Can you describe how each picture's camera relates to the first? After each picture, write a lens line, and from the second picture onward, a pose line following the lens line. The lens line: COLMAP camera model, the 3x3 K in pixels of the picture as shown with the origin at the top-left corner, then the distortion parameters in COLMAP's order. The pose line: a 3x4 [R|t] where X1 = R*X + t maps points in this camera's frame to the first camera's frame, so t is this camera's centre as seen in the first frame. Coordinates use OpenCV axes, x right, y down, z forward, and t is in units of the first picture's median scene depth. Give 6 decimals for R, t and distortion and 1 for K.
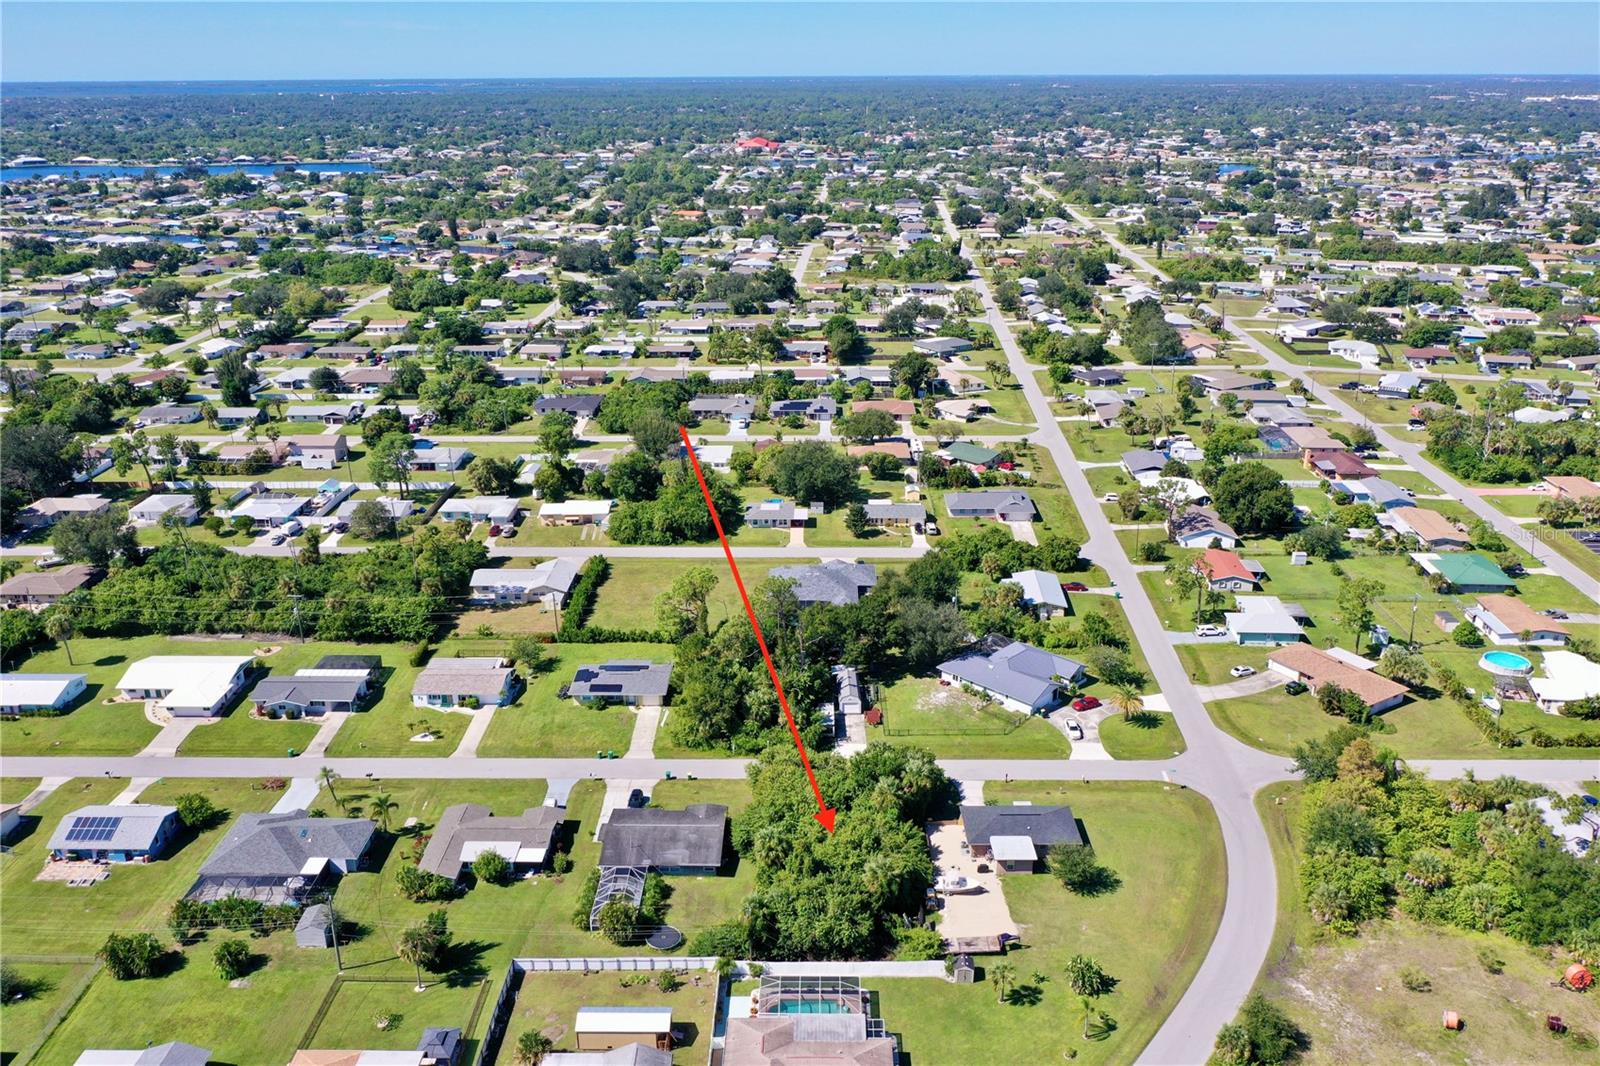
lens RADIAL K [[1263.0, 0, 800.0], [0, 1263.0, 533.0], [0, 0, 1]] dist [-0.002165, -0.007524]
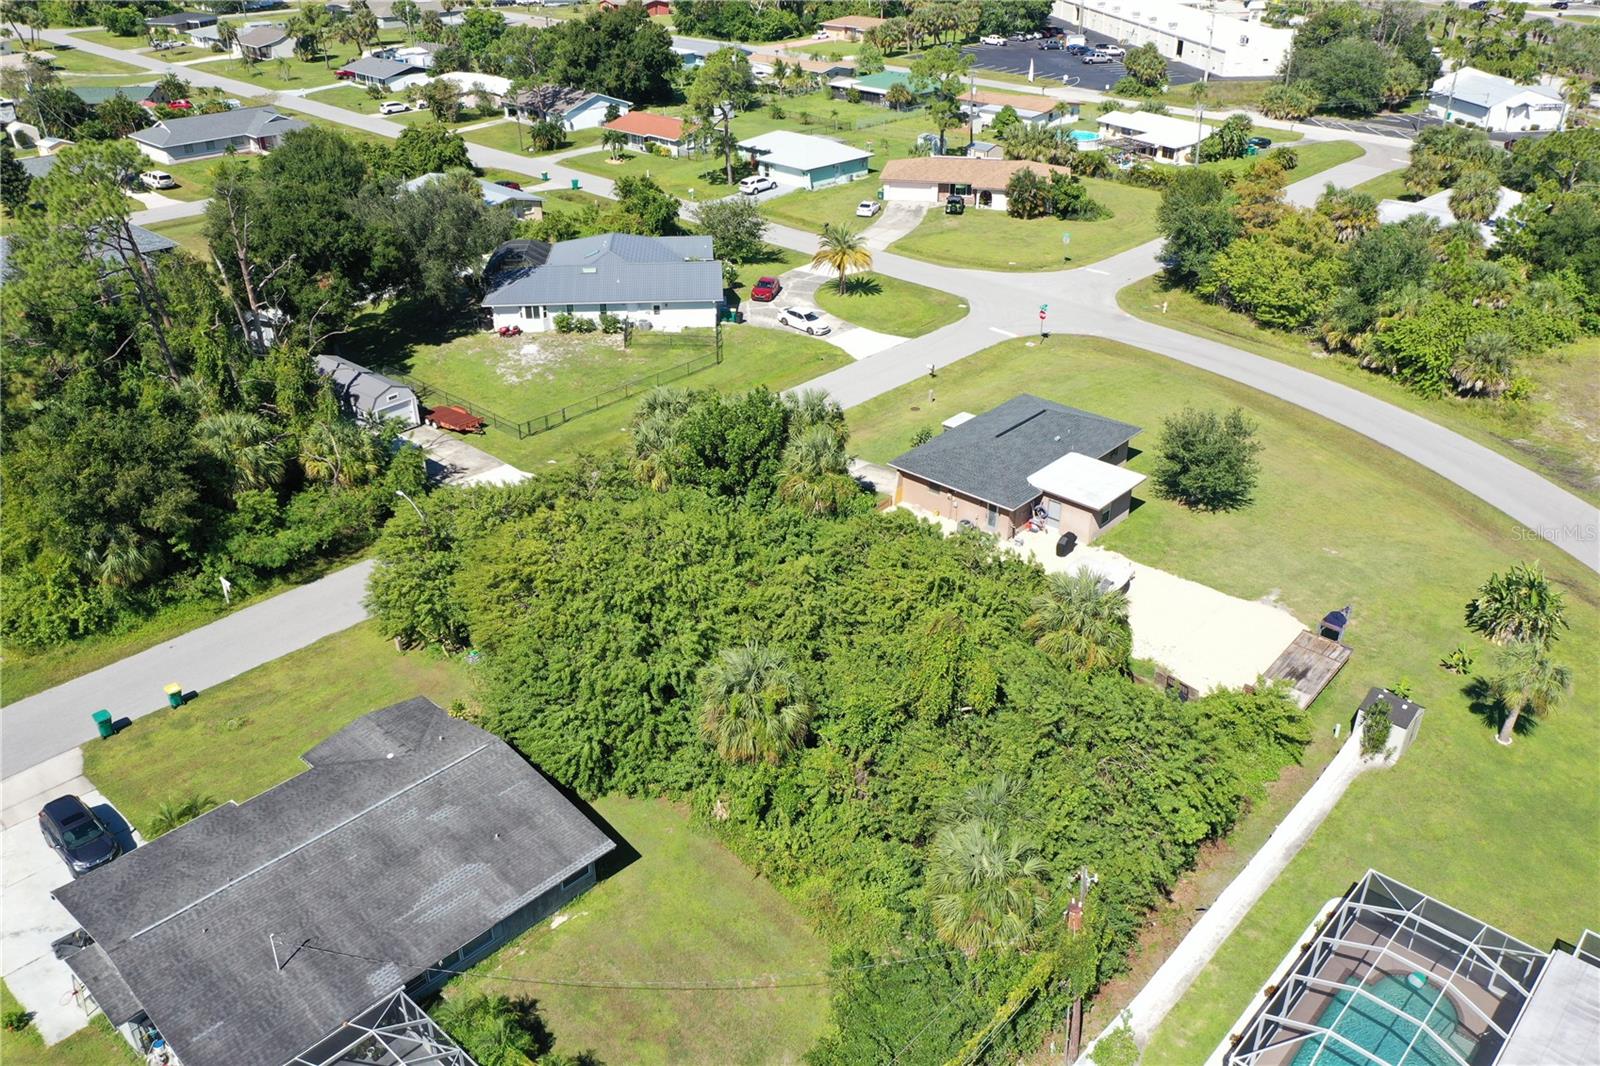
lens RADIAL K [[1263.0, 0, 800.0], [0, 1263.0, 533.0], [0, 0, 1]] dist [-0.002165, -0.007524]
pose [[0.668837, -0.350085, 0.655818, -0.177971], [0.253523, 0.936706, 0.241471, 0.117505], [-0.698844, 0.004760, 0.715258, 0.662941]]
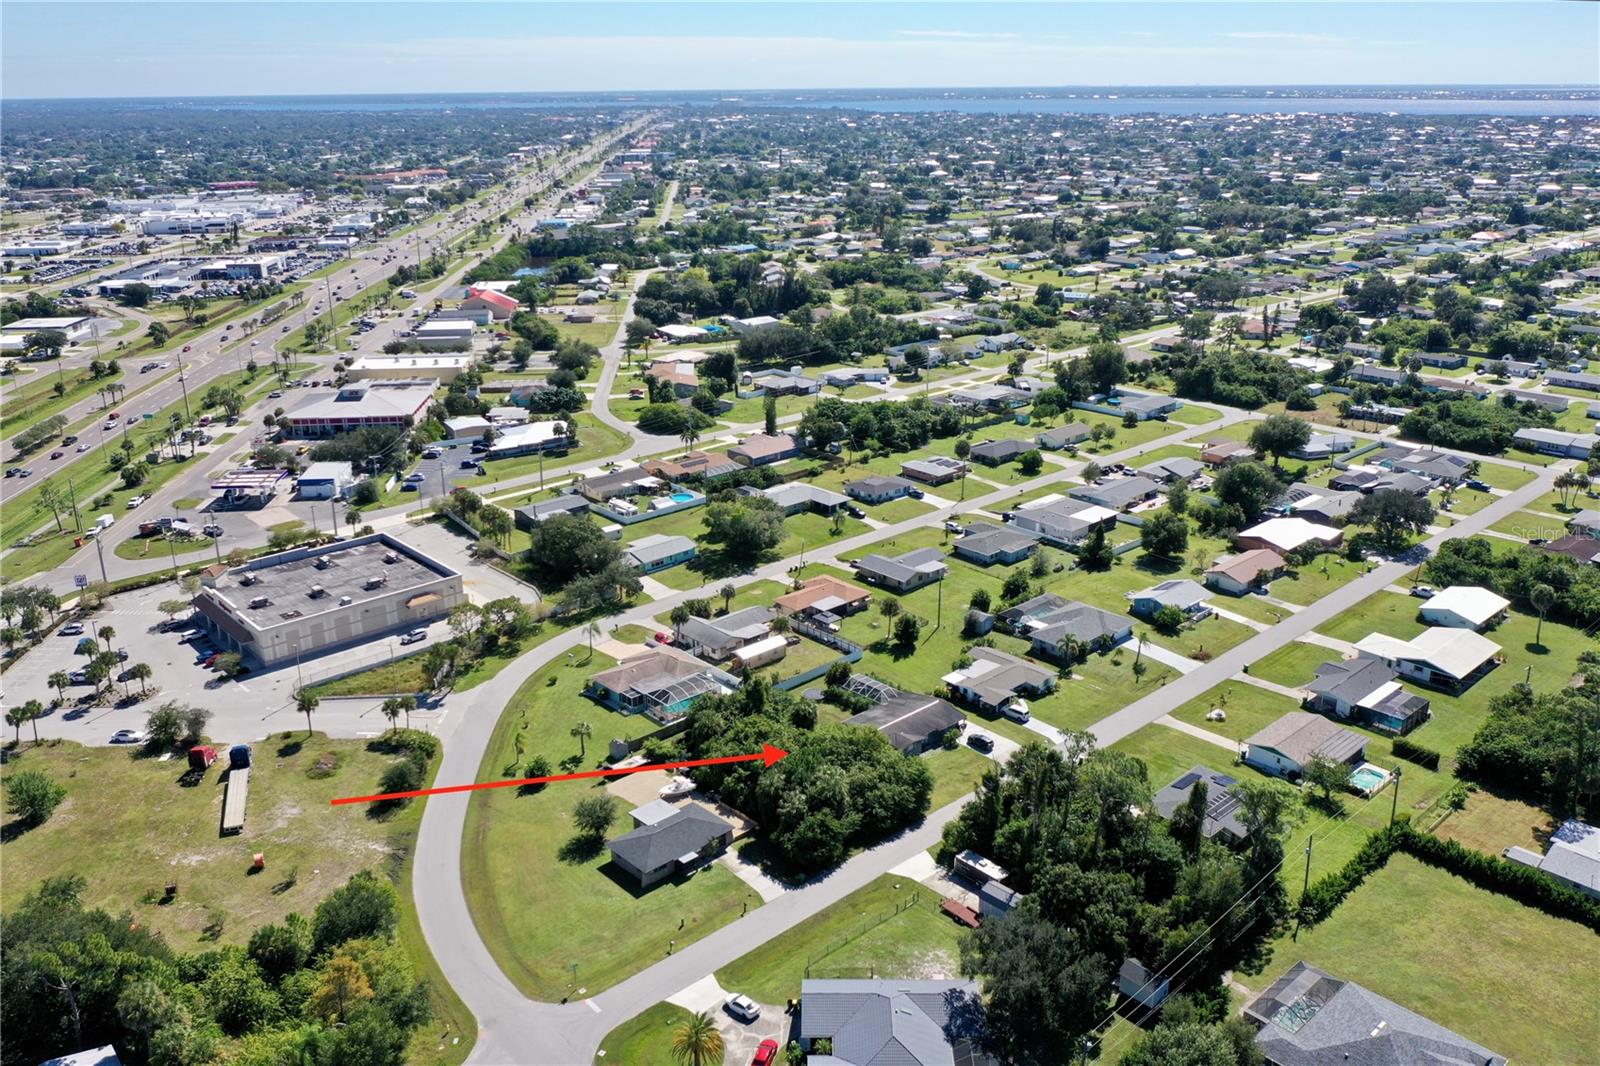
lens RADIAL K [[1283.3, 0, 800.0], [0, 1283.3, 533.0], [0, 0, 1]] dist [-0.001561, -0.000592]
pose [[-0.728412, 0.239619, -0.641871, 0.630297], [-0.223887, 0.802169, 0.553533, -0.493412], [0.647526, 0.546907, -0.530663, 1.344656]]
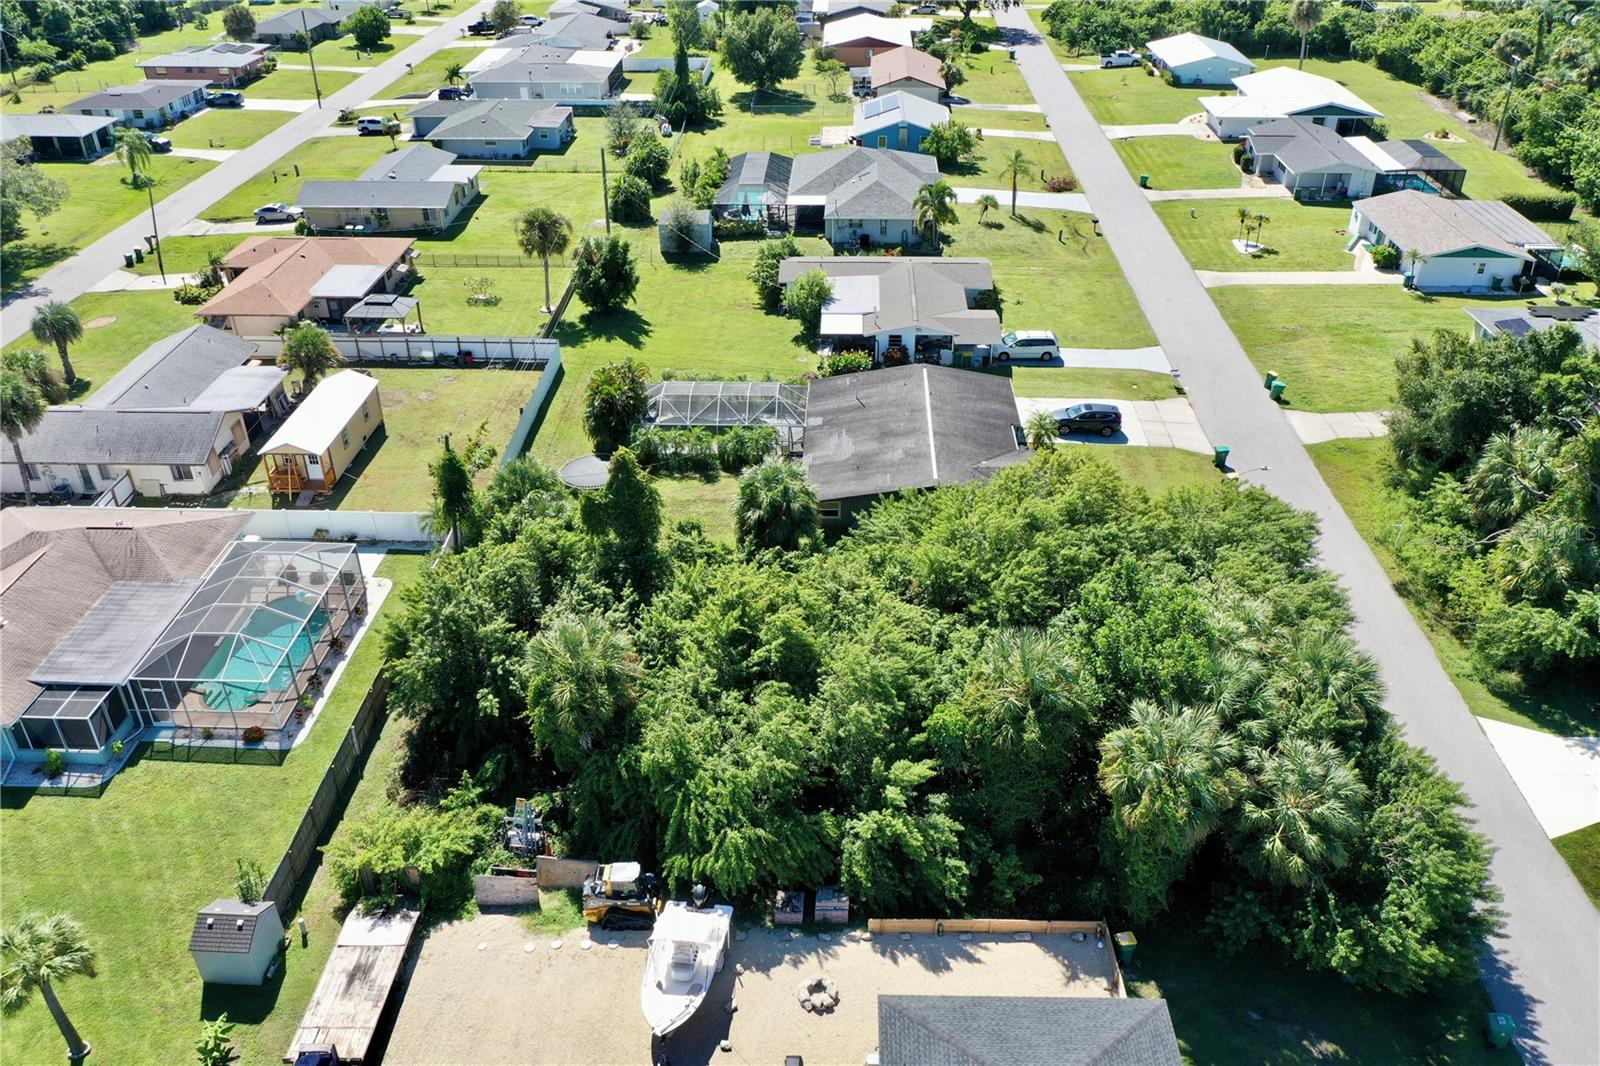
lens RADIAL K [[1263.0, 0, 800.0], [0, 1263.0, 533.0], [0, 0, 1]] dist [-0.002165, -0.007524]
pose [[-0.025601, 0.529092, -0.848178, 0.260320], [-0.339515, 0.793422, 0.505184, 0.052521], [0.940252, 0.300902, 0.159322, 0.820646]]
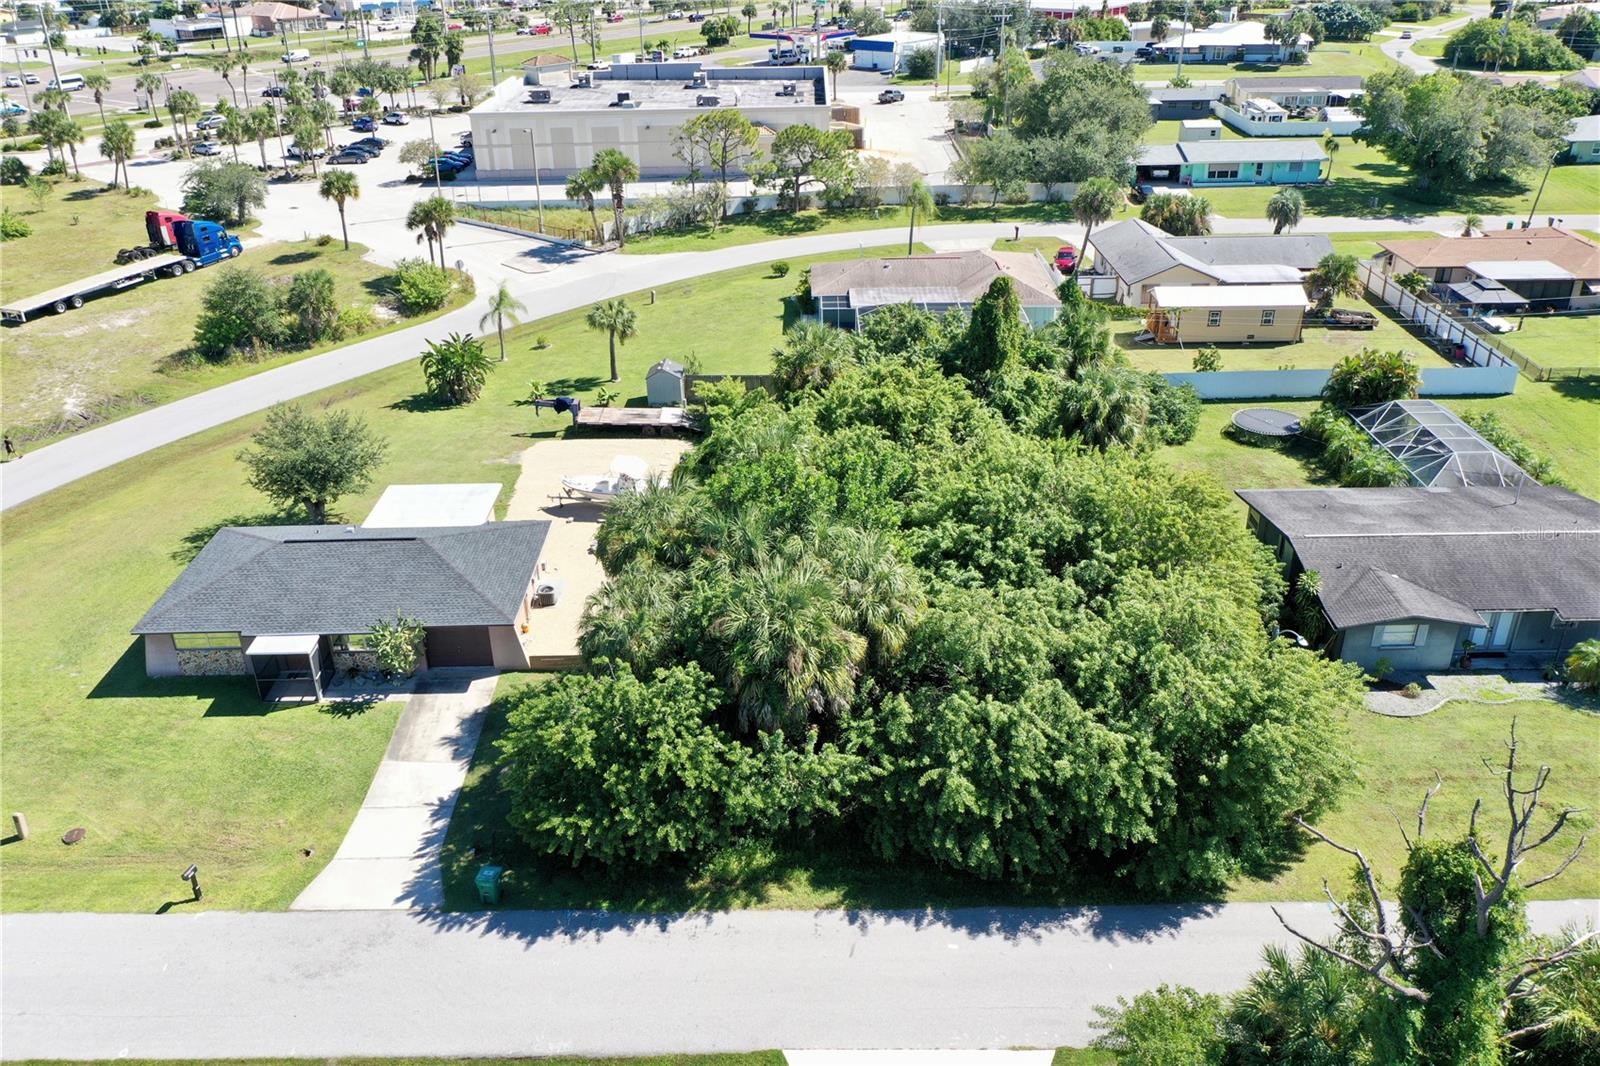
lens RADIAL K [[1263.0, 0, 800.0], [0, 1263.0, 533.0], [0, 0, 1]] dist [-0.002165, -0.007524]
pose [[-0.999637, 0.026782, 0.002907, 0.056829], [0.020337, 0.679471, 0.733420, -0.004314], [0.017667, 0.733213, -0.679769, 1.105748]]
